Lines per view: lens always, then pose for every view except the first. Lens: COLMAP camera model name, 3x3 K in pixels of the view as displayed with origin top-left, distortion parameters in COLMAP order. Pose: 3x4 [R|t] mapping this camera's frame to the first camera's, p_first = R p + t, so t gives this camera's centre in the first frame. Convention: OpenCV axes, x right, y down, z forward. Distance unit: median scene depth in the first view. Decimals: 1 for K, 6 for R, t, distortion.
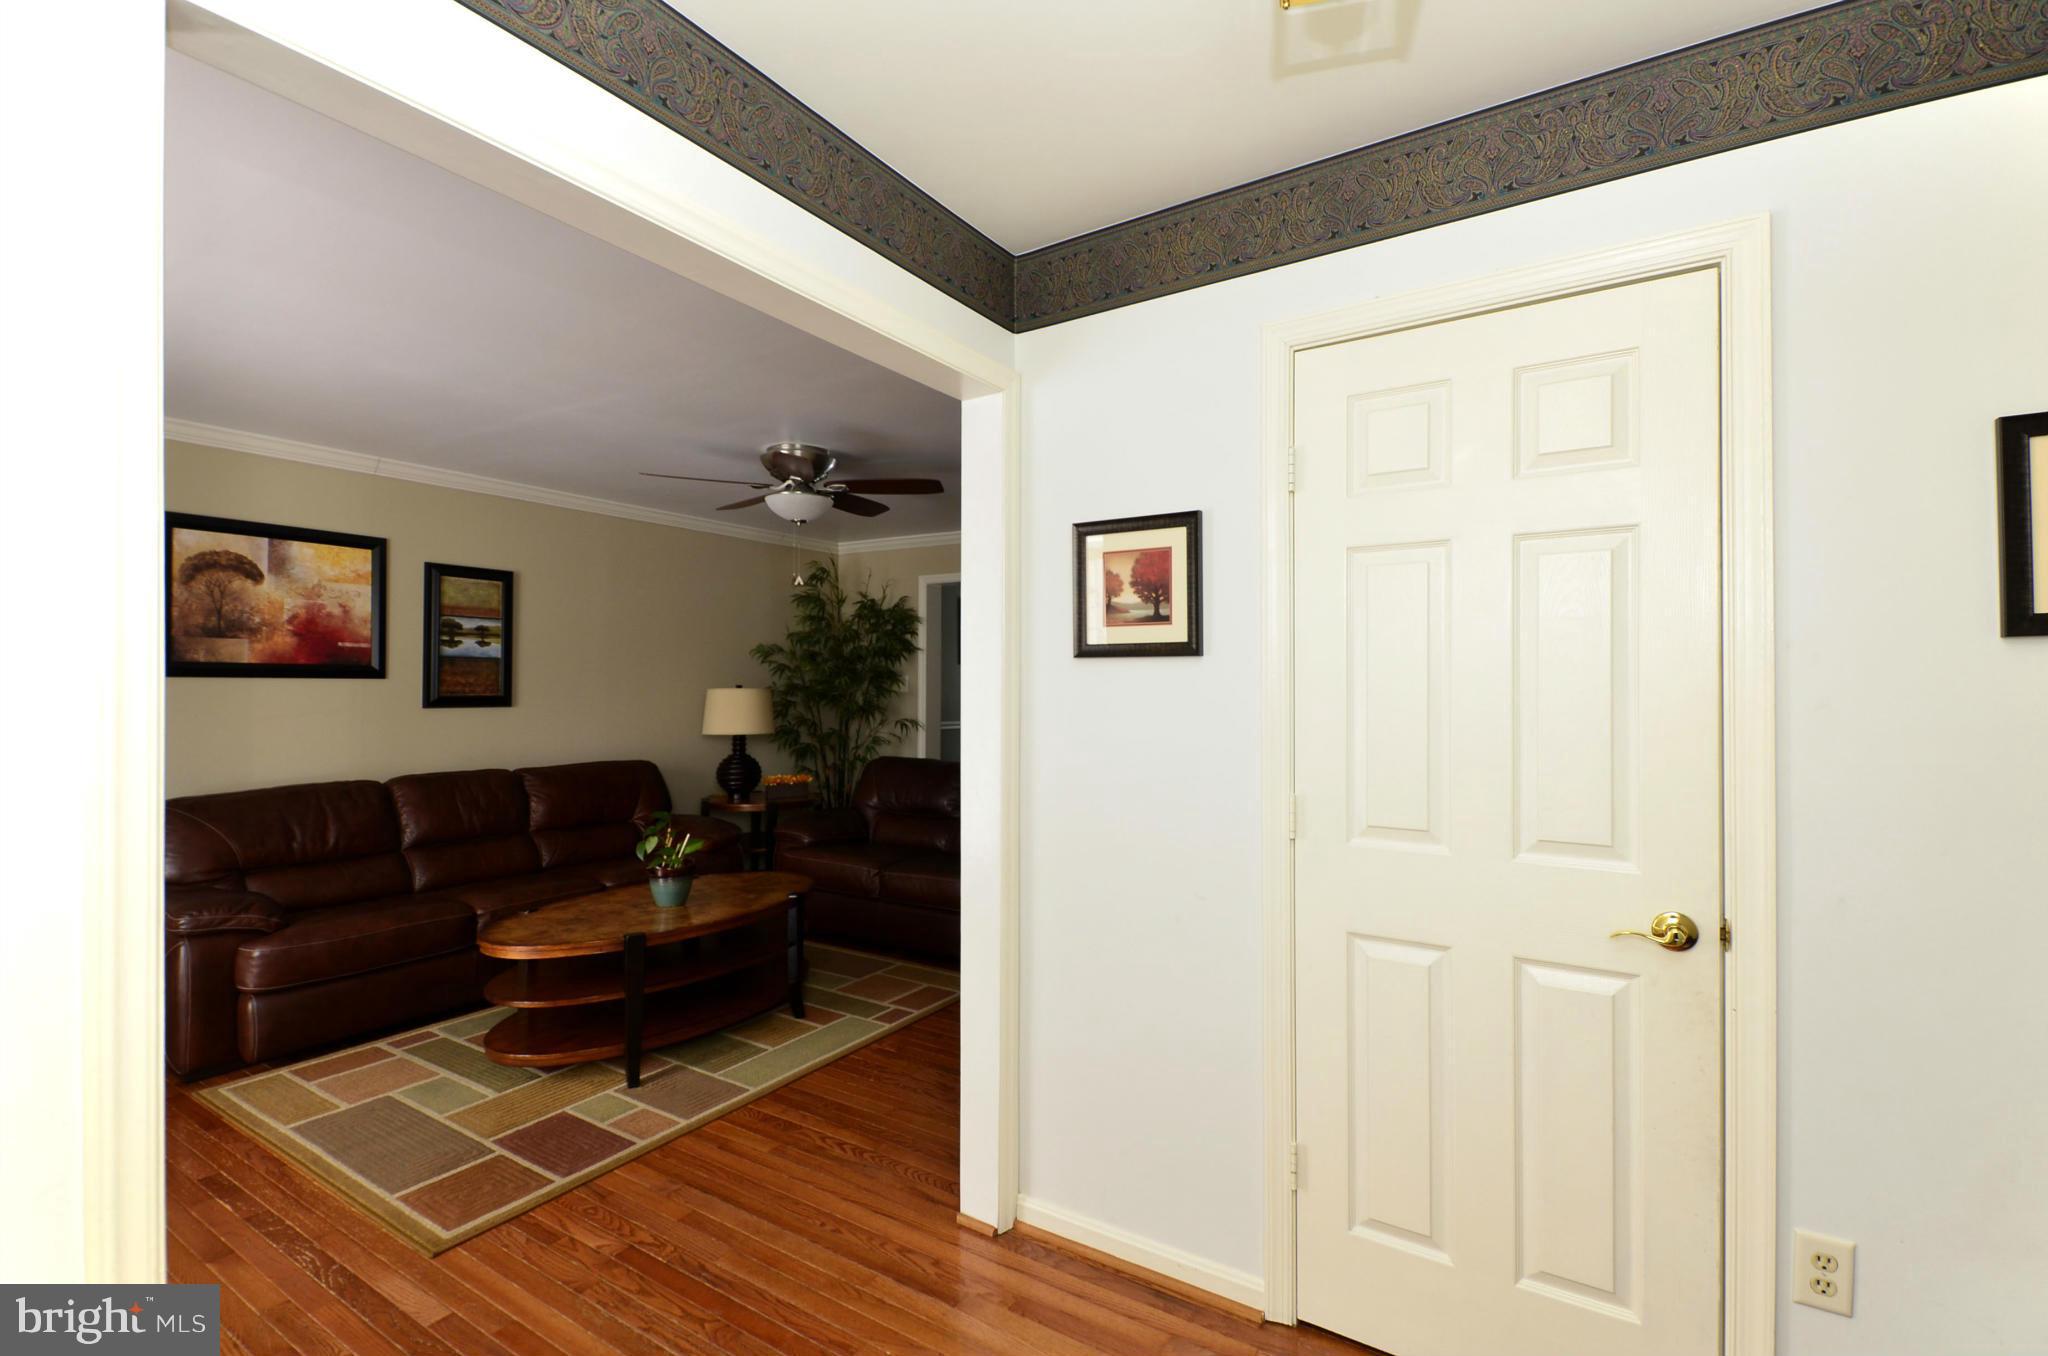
lens RADIAL K [[915.2, 0, 1040.7], [0, 915.2, 680.8], [0, 0, 1]] dist [-0.002335, -0.002726]
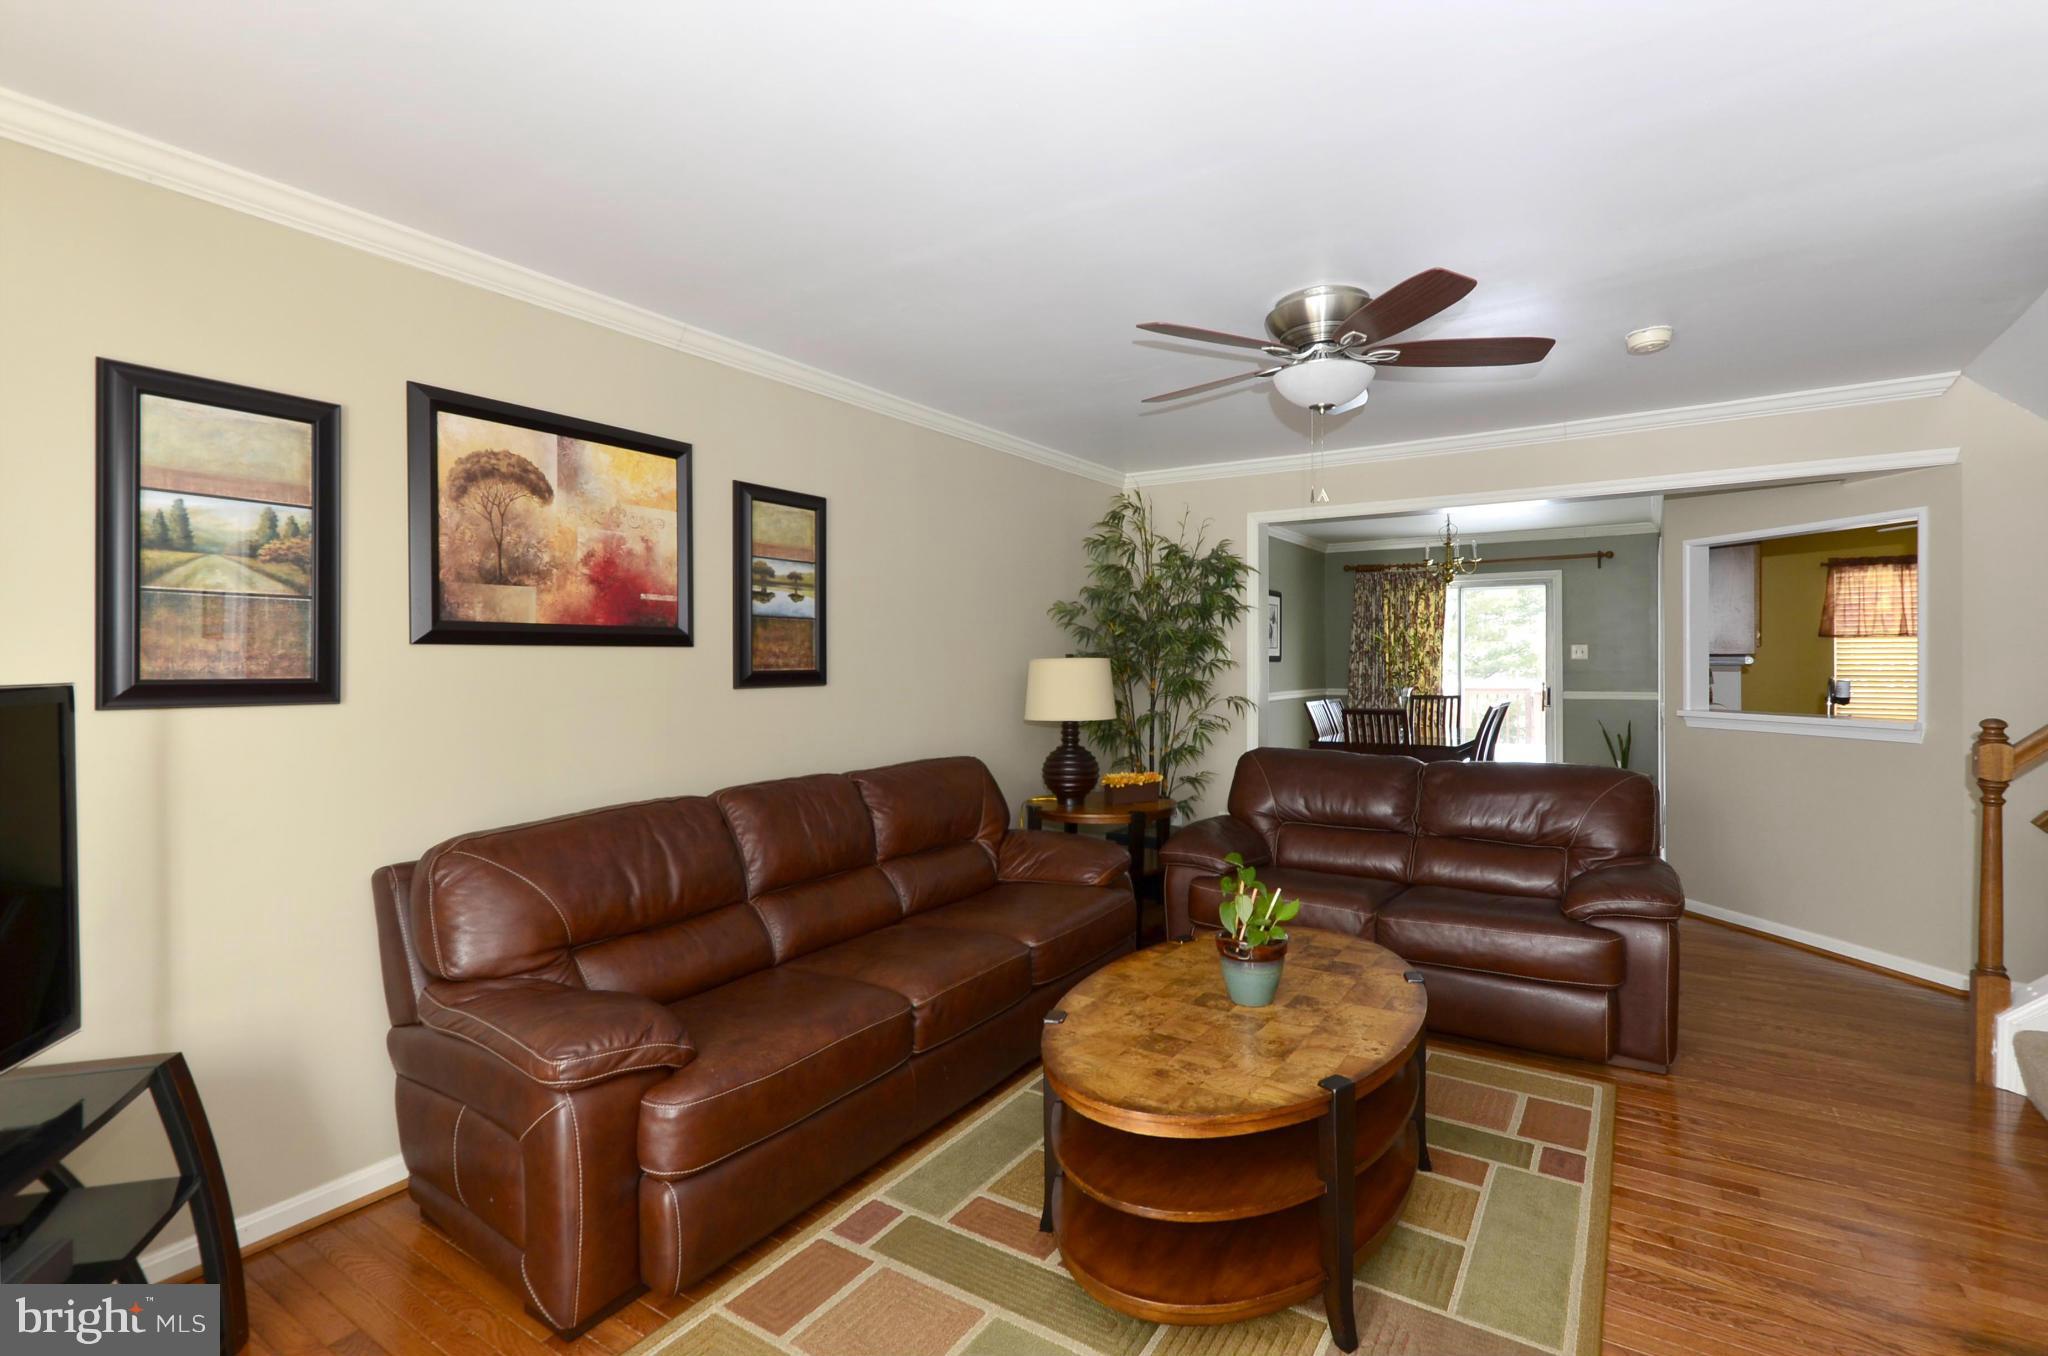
lens RADIAL K [[915.2, 0, 1016.4], [0, 915.2, 675.3], [0, 0, 1]] dist [-0.002335, -0.002726]
pose [[0.999654, -0.007377, -0.025238, -0.460218], [0.007988, 0.999676, 0.024181, 0.004718], [0.025051, -0.024375, 0.999389, 0.314135]]
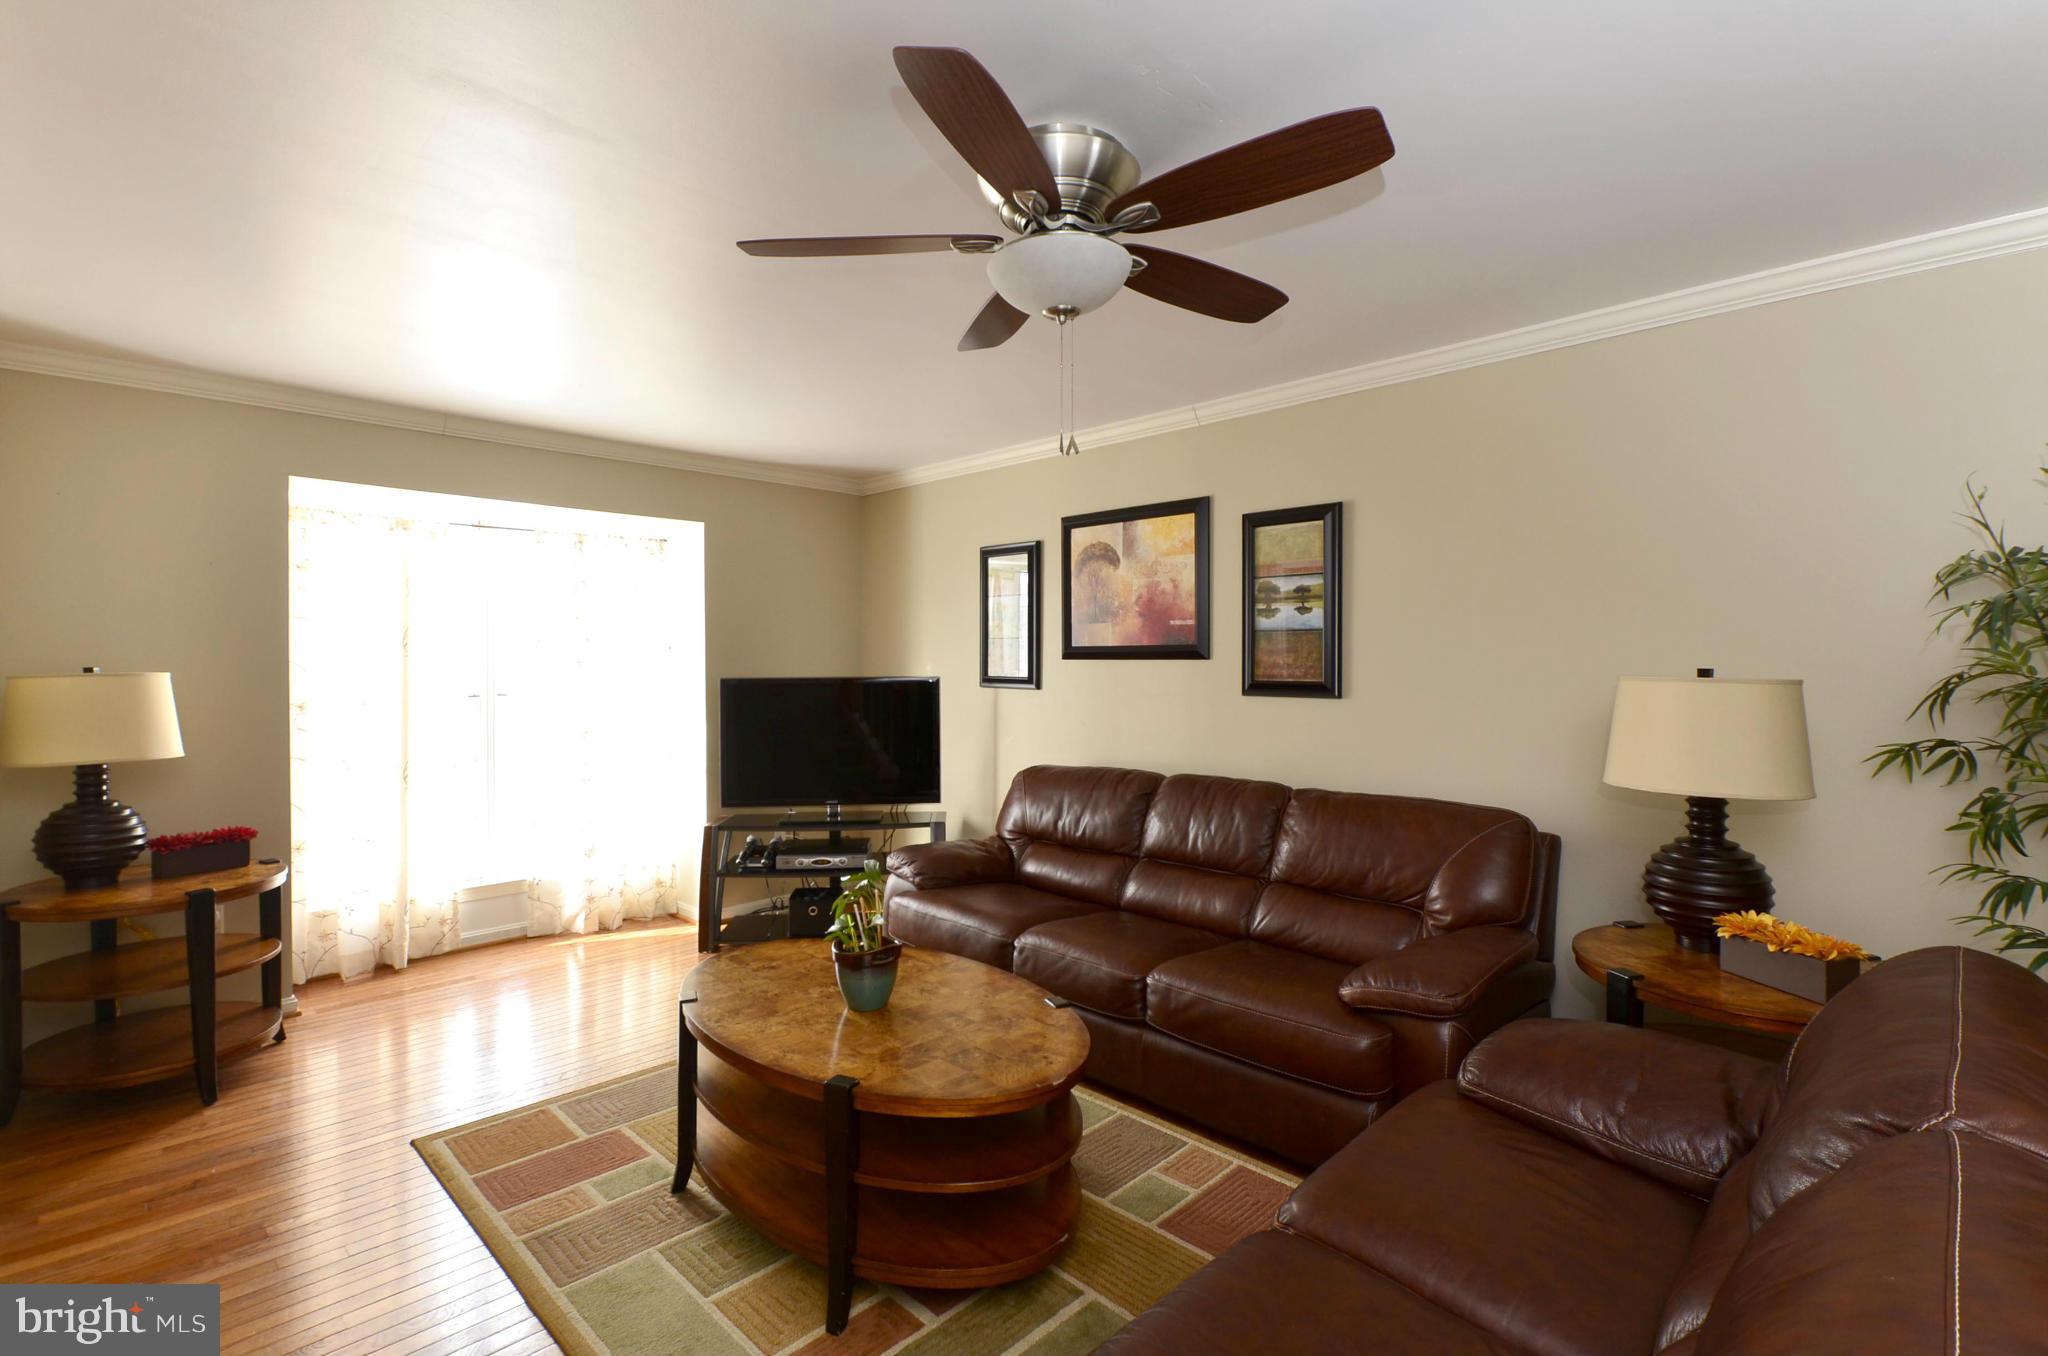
lens RADIAL K [[915.2, 0, 1029.9], [0, 915.2, 681.8], [0, 0, 1]] dist [-0.002335, -0.002726]
pose [[-0.215978, 0.024034, -0.976102, 0.164858], [0.007217, 0.999709, 0.023018, -0.002208], [0.976371, -0.002073, -0.216089, 1.035819]]
